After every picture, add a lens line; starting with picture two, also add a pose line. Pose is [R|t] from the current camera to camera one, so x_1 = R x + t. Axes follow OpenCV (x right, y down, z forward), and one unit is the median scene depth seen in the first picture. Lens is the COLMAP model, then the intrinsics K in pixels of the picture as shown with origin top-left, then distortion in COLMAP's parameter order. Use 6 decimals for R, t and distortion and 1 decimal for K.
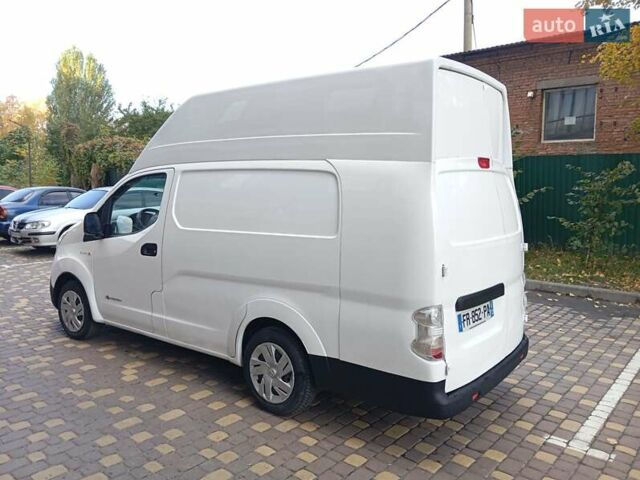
lens RADIAL K [[518.9, 0, 324.2], [0, 518.9, 243.4], [0, 0, 1]] dist [0.076596, -0.145791]
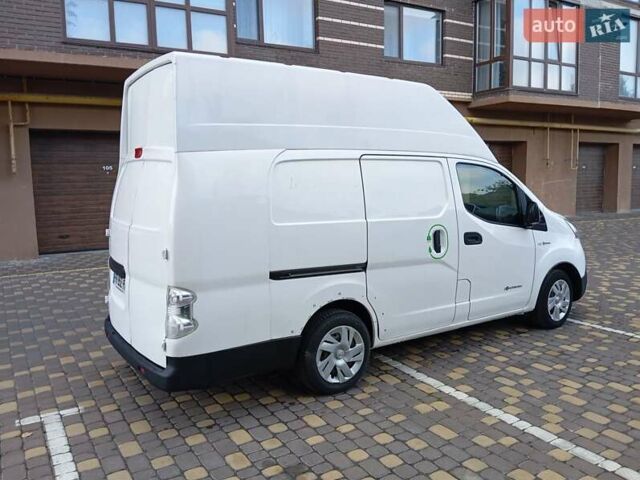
lens RADIAL K [[518.9, 0, 319.7], [0, 518.9, 240.7], [0, 0, 1]] dist [0.076596, -0.145791]
pose [[-0.314451, 0.116334, -0.942118, 1.234488], [-0.105145, 0.982087, 0.156363, -0.186628], [0.943433, 0.148227, -0.296587, 1.720208]]
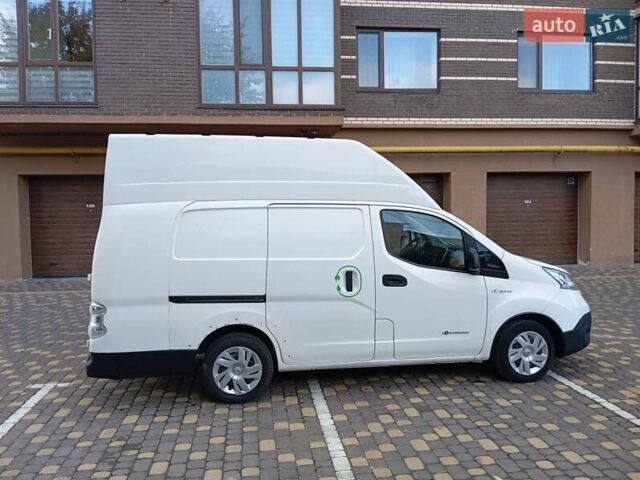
lens RADIAL K [[518.9, 0, 320.1], [0, 518.9, 240.0], [0, 0, 1]] dist [0.076596, -0.145791]
pose [[-0.678372, 0.046383, -0.733253, 1.019582], [-0.084645, 0.986426, 0.140707, -0.313204], [0.729826, 0.157518, -0.665238, 2.456923]]
